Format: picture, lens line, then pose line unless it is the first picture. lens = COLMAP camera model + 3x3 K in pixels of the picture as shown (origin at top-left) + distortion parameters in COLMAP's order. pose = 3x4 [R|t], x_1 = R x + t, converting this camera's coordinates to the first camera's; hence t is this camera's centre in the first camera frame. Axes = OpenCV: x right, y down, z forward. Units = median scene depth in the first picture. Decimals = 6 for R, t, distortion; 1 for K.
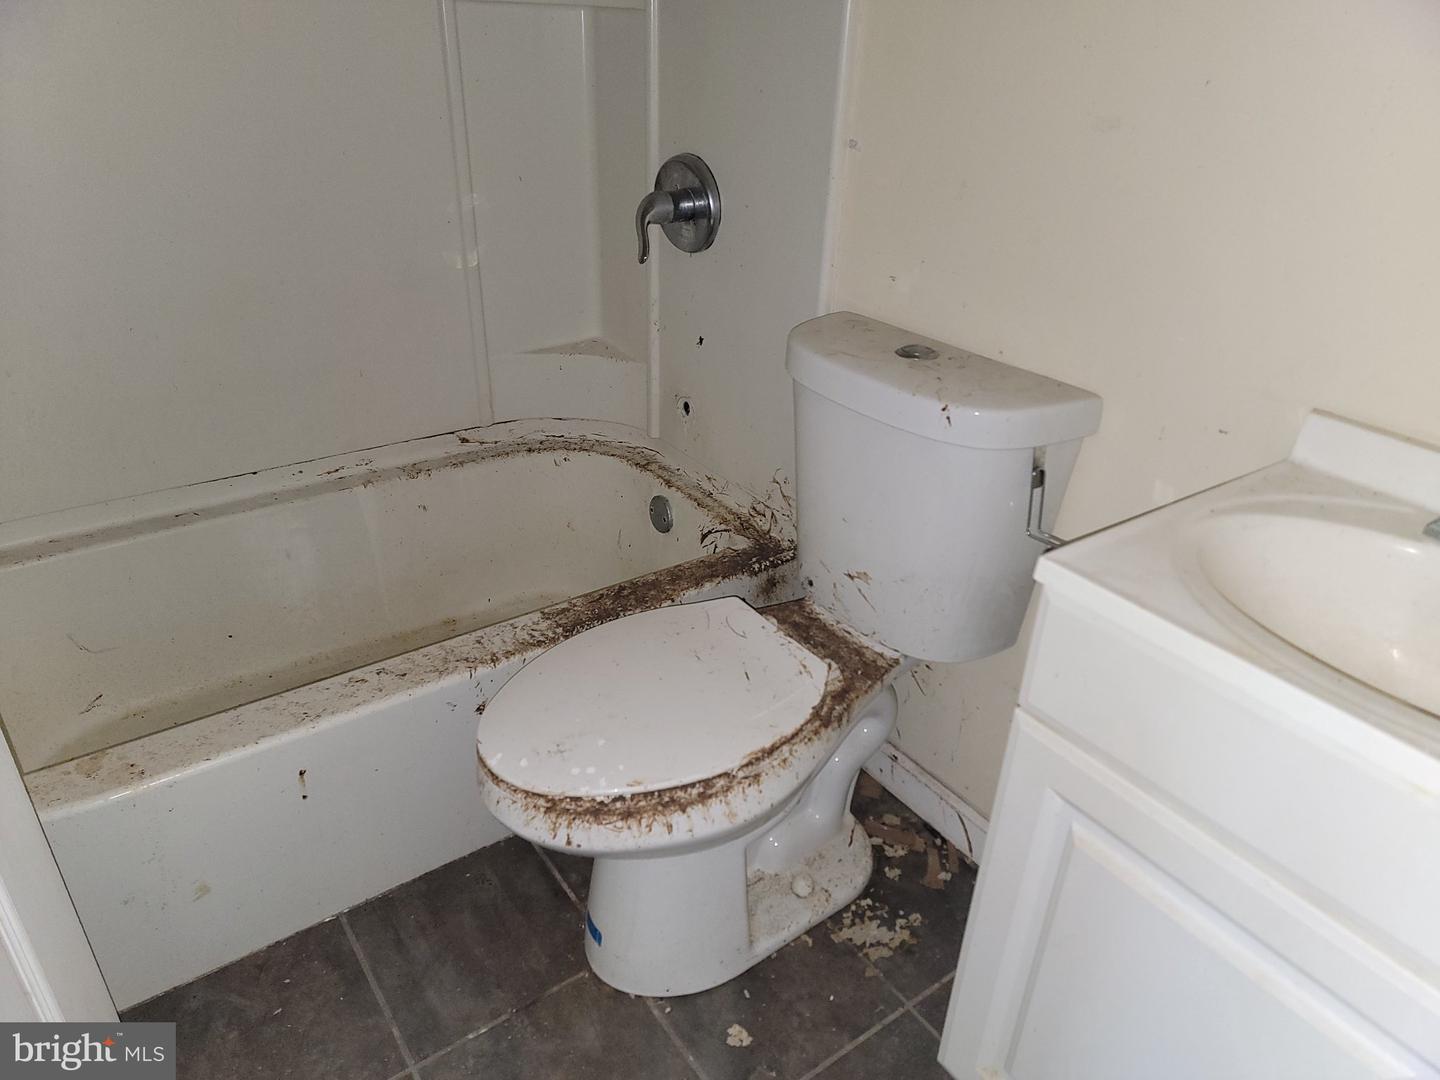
lens RADIAL K [[997.8, 0, 722.4], [0, 997.8, 533.5], [0, 0, 1]] dist [0.054717, -0.035396]
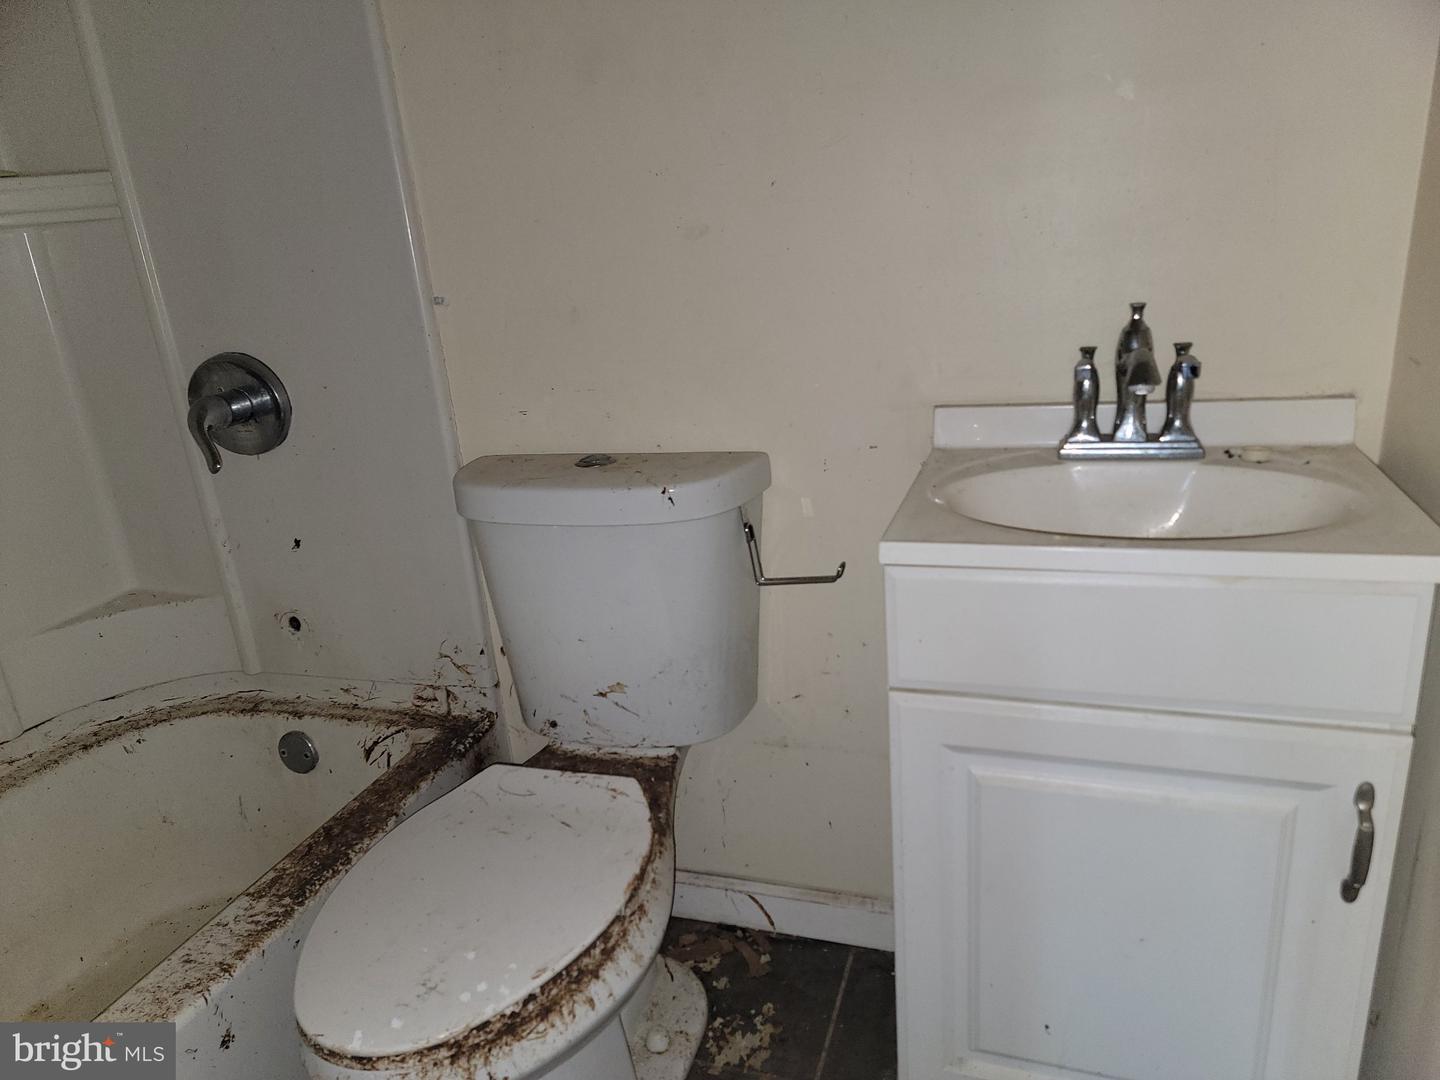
lens RADIAL K [[997.8, 0, 727.2], [0, 997.8, 537.4], [0, 0, 1]] dist [0.054717, -0.035396]
pose [[0.805901, -0.275003, 0.524306, -0.220423], [0.370736, 0.924863, -0.084753, 0.026186], [-0.461604, 0.262681, 0.847302, 0.065816]]
